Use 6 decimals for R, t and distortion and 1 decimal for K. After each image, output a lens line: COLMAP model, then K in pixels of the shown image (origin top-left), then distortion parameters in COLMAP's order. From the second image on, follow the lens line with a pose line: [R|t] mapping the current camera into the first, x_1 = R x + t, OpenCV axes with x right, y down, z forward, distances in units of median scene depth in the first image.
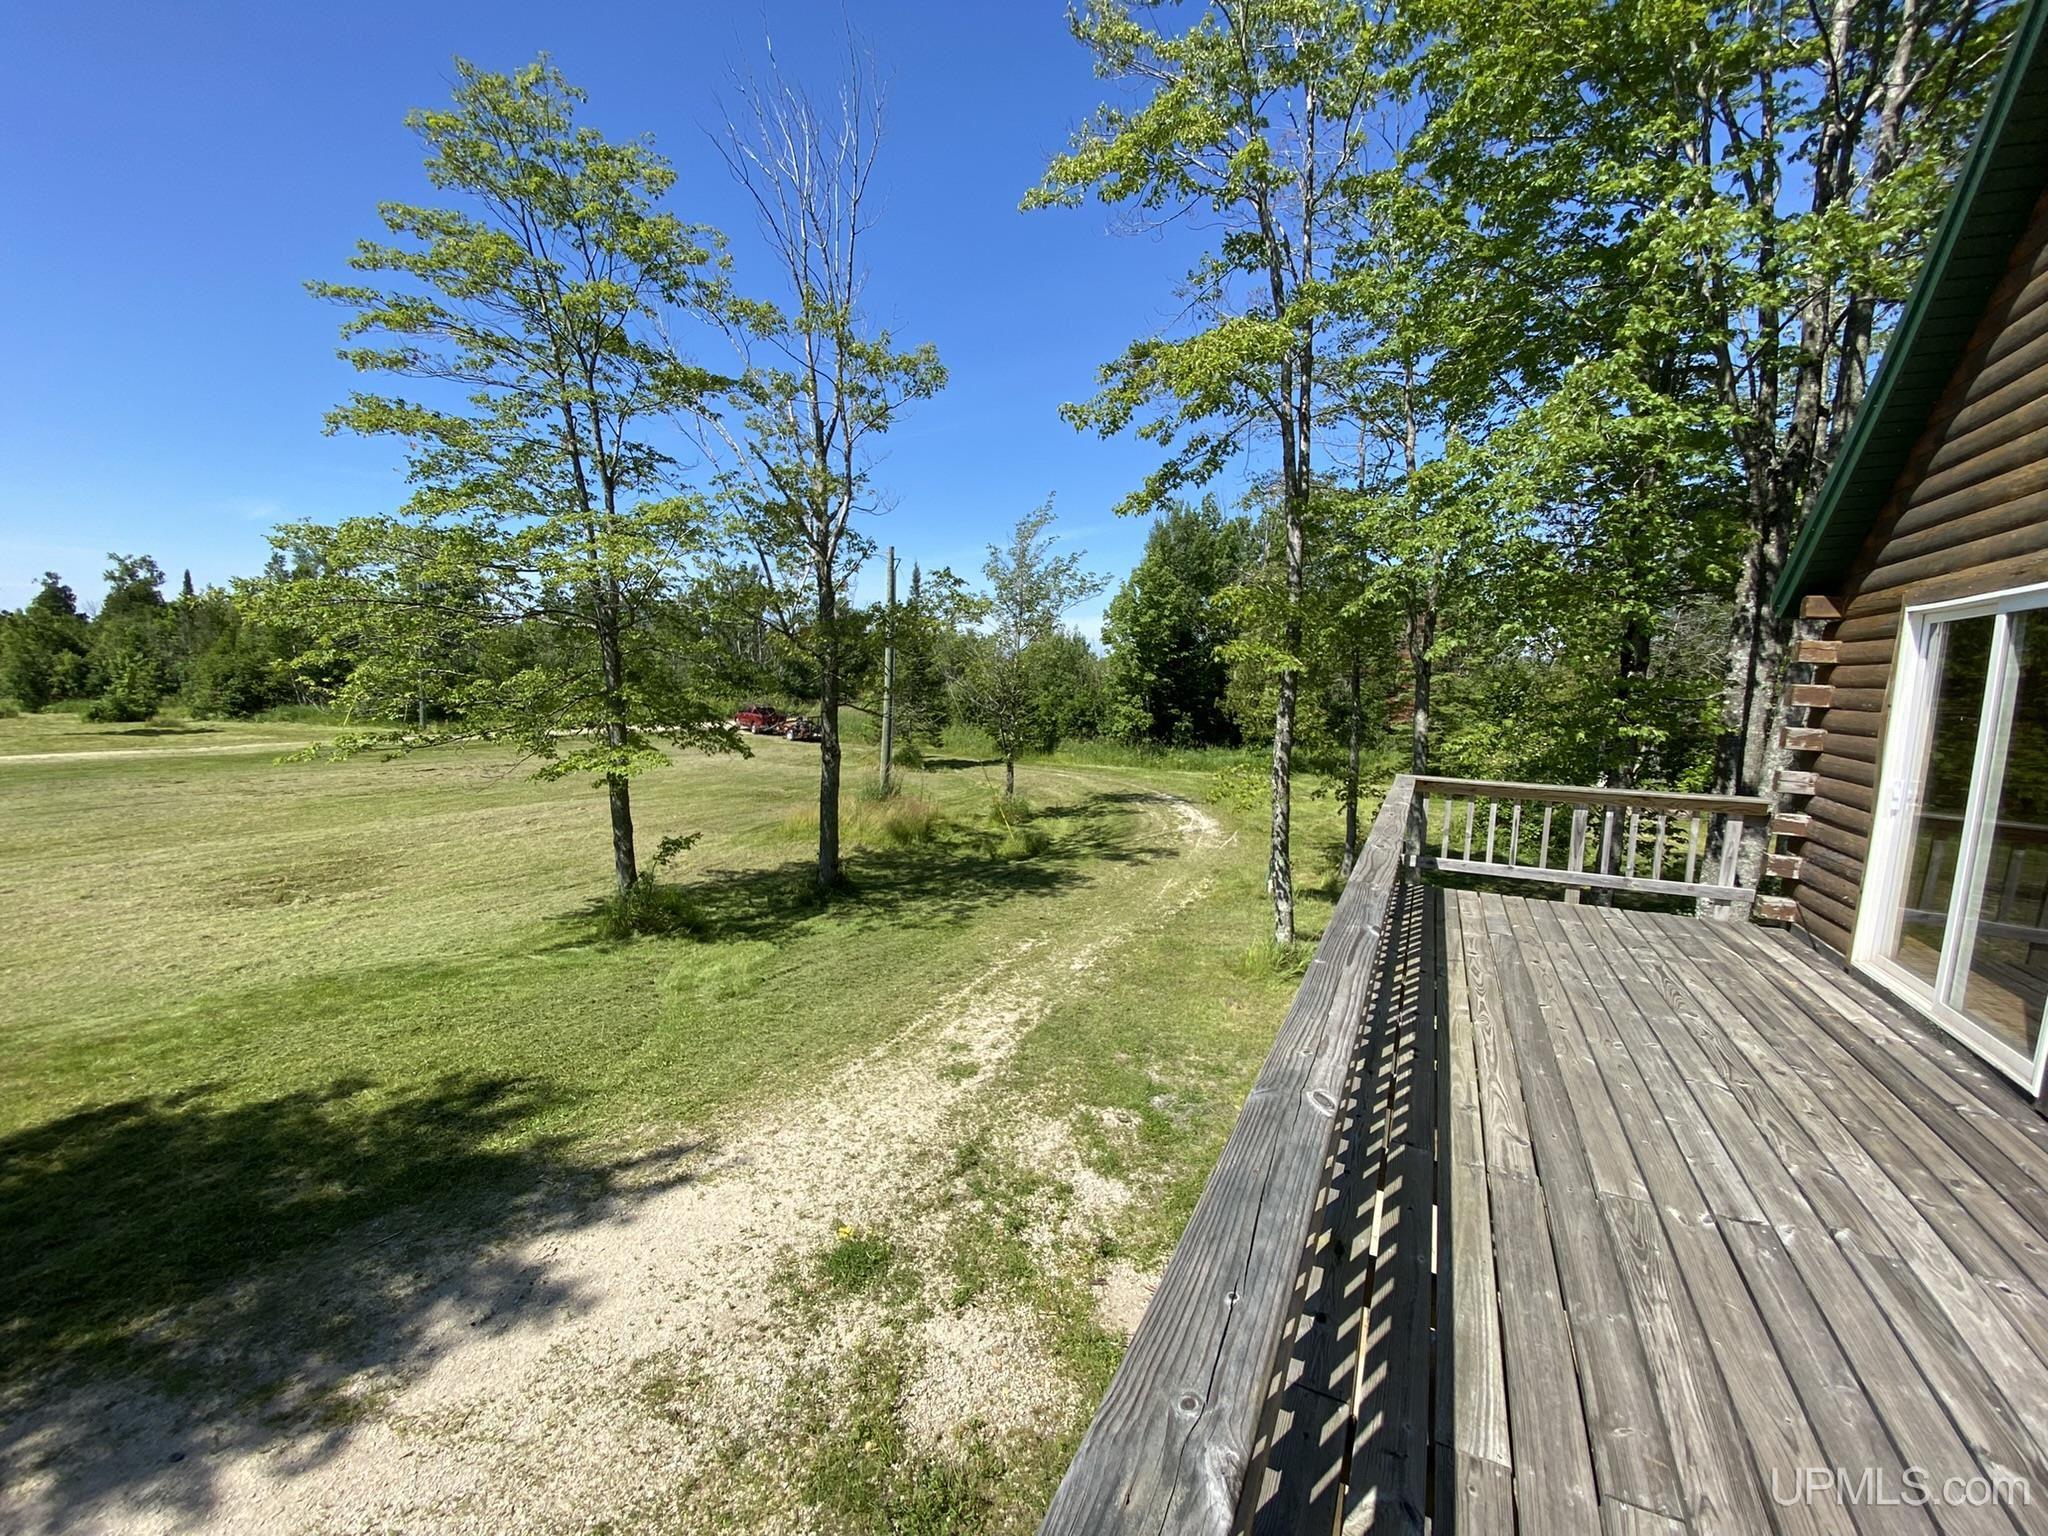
lens RADIAL K [[821.2, 0, 1015.9], [0, 821.2, 775.5], [0, 0, 1]] dist [0.011262, -0.016027]
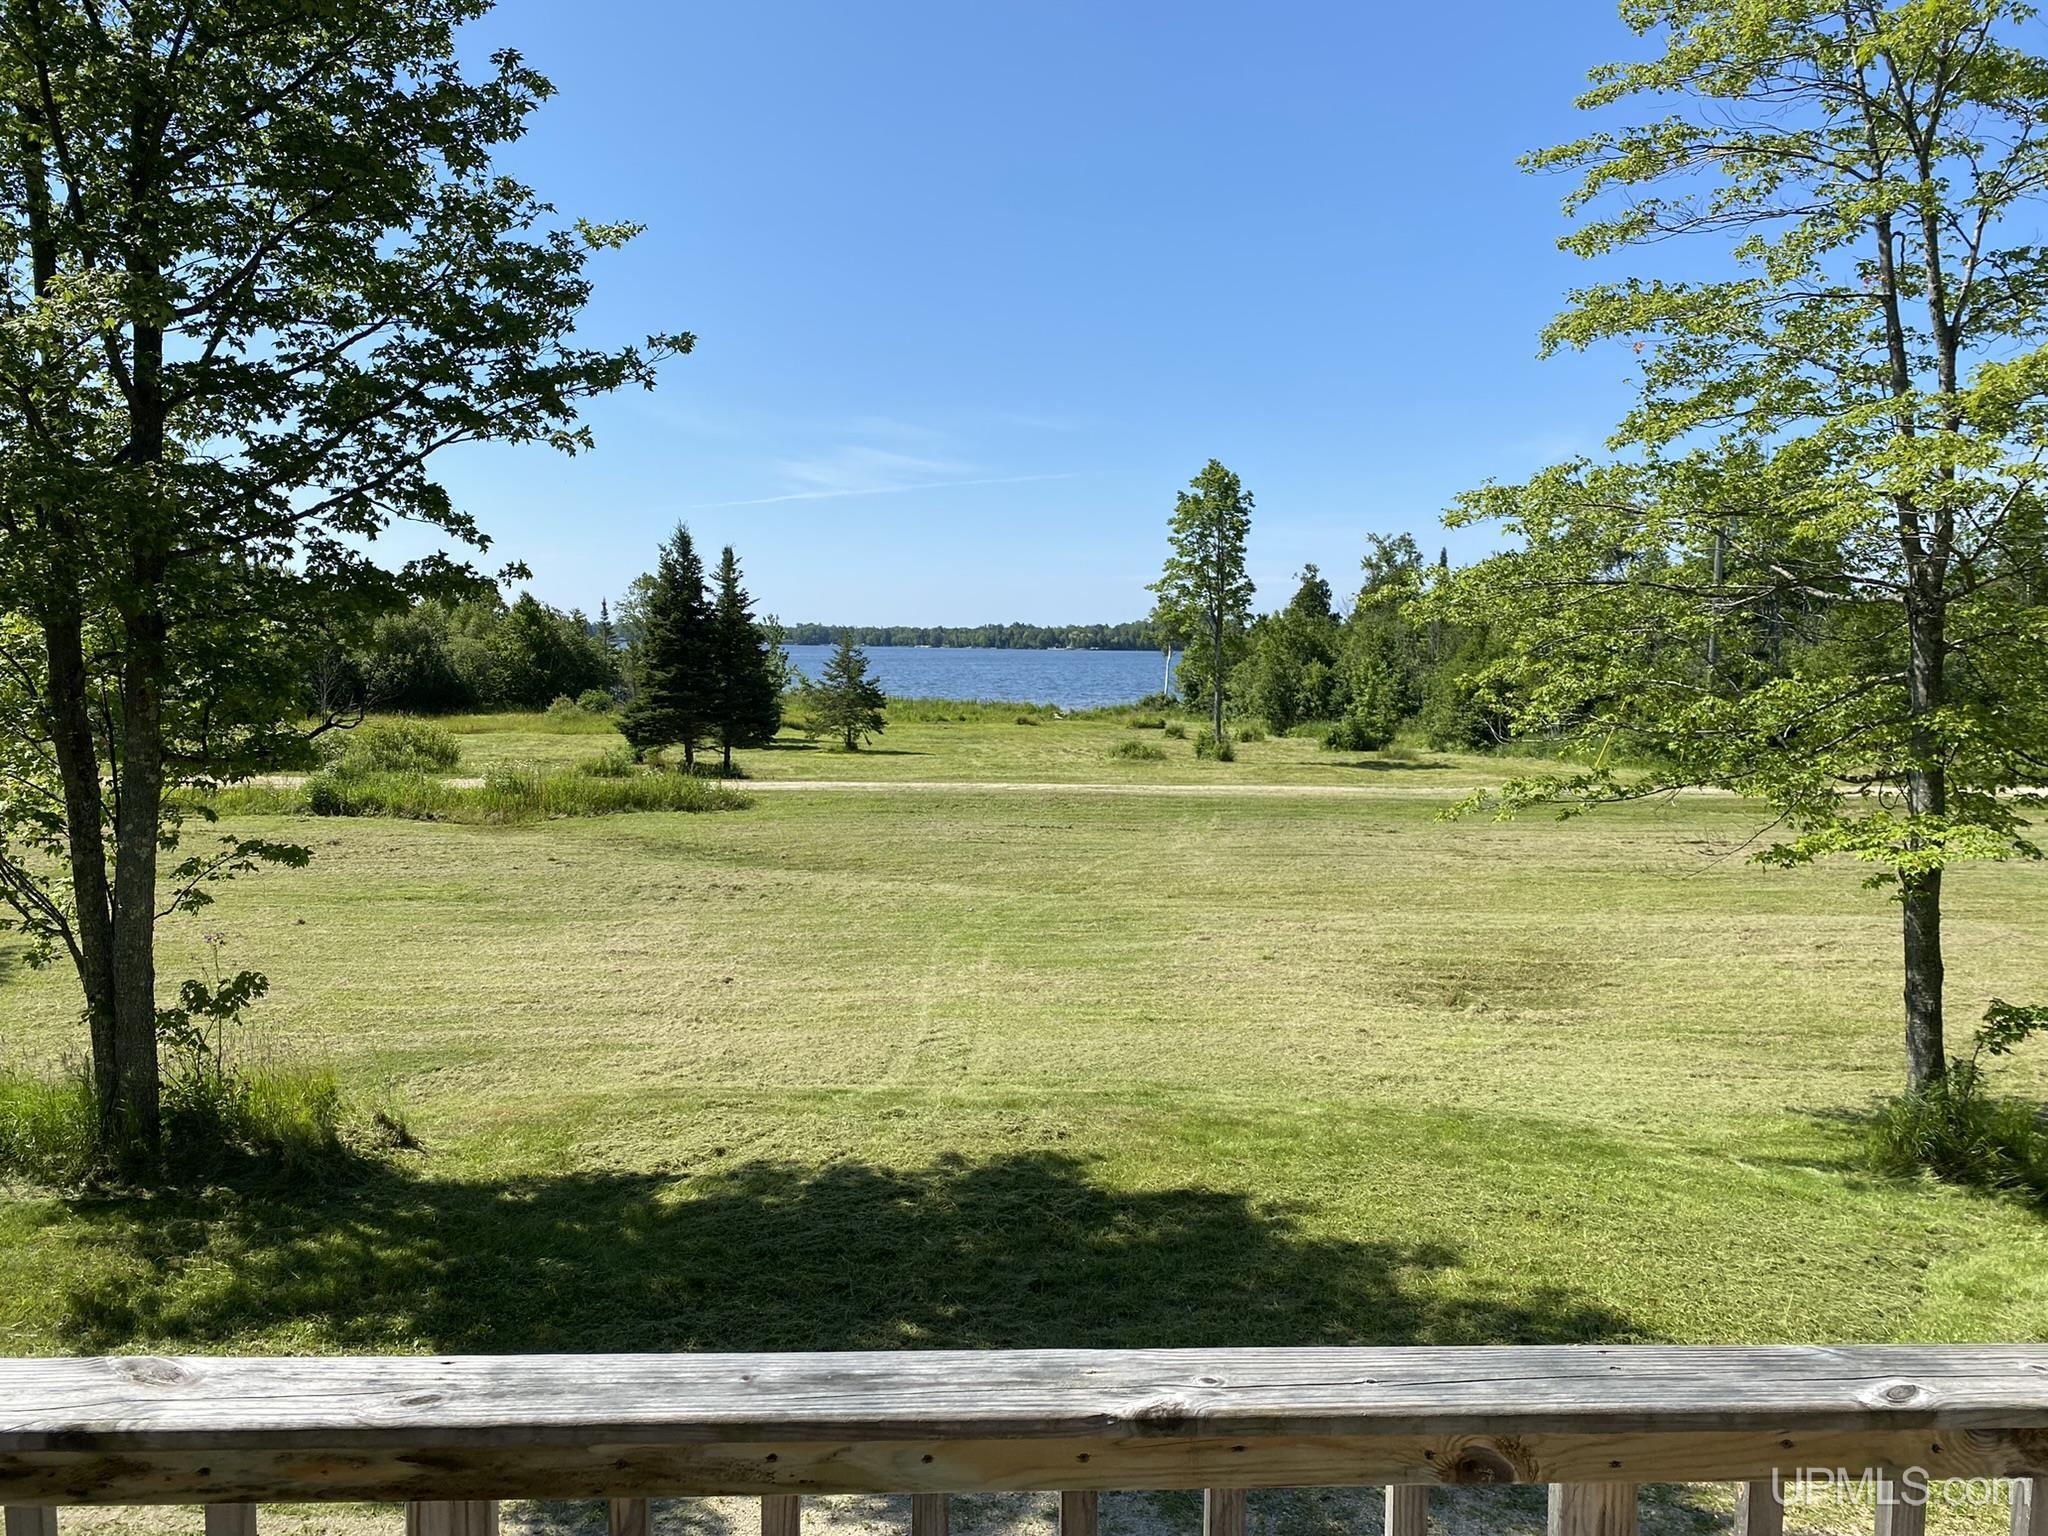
lens RADIAL K [[1545.2, 0, 1030.9], [0, 1545.2, 764.9], [0, 0, 1]] dist [0.020358, -0.021692]
pose [[0.497200, 0.033094, -0.867004, 0.103956], [-0.093712, 0.995475, -0.015743, 0.001030], [0.862560, 0.089077, 0.498052, -0.015087]]
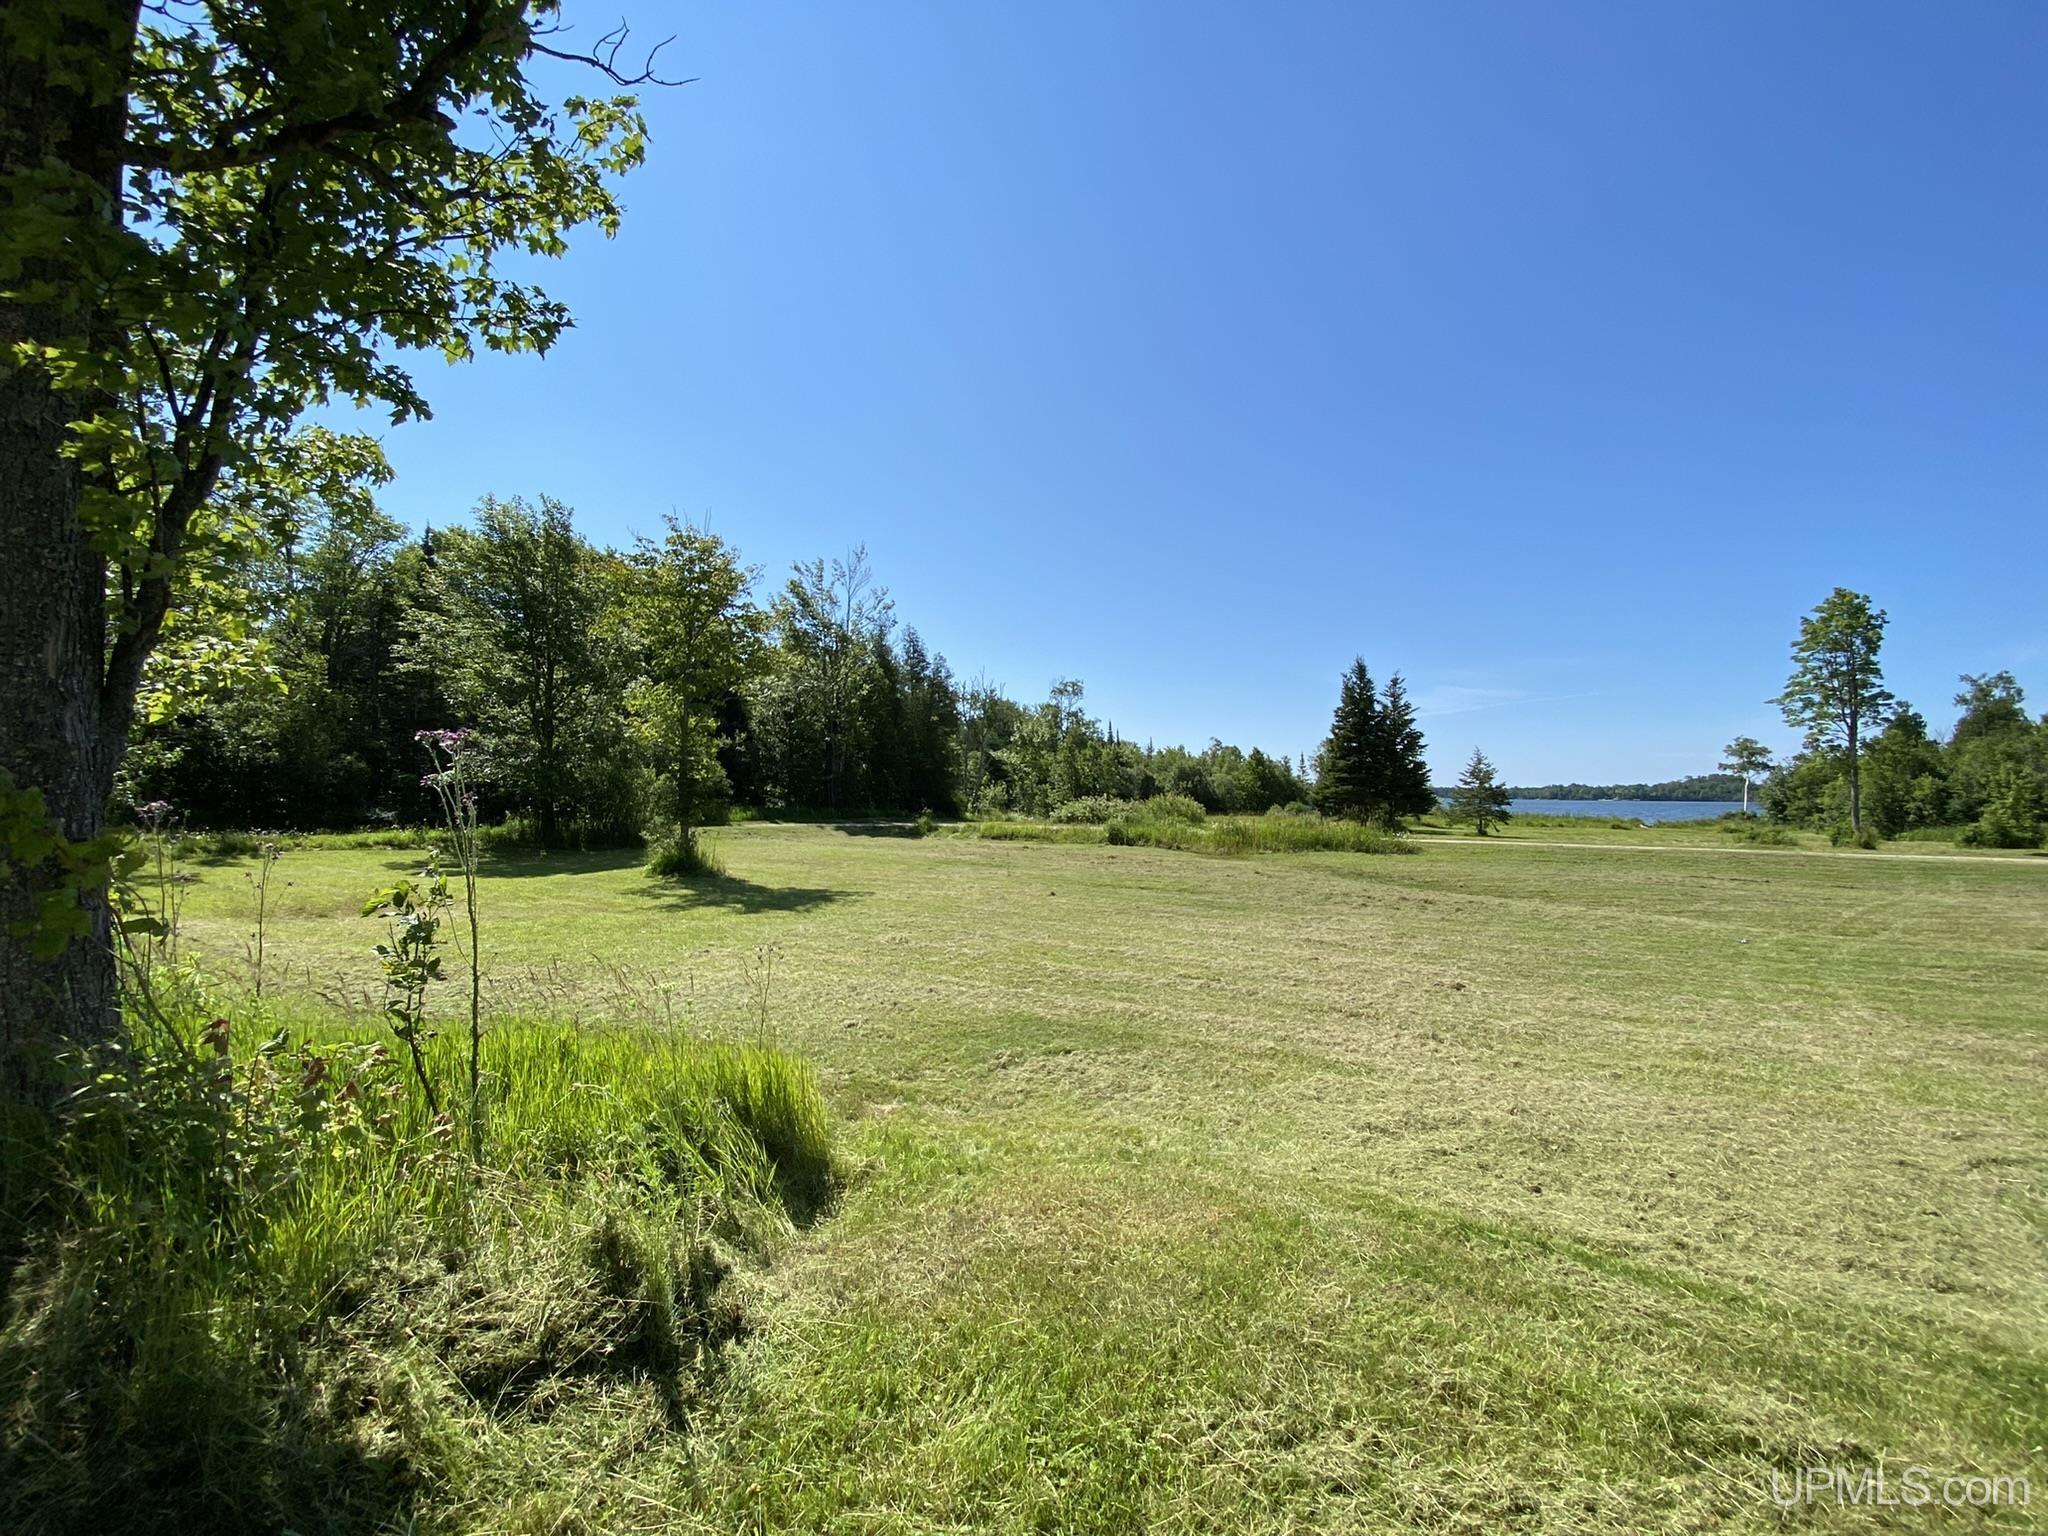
lens RADIAL K [[821.2, 0, 1012.7], [0, 821.2, 774.7], [0, 0, 1]] dist [0.011262, -0.016027]
pose [[-0.085832, -0.062560, -0.994344, -0.740248], [-0.129362, 0.990278, -0.051137, 0.140806], [0.987876, 0.124241, -0.093090, 0.218575]]
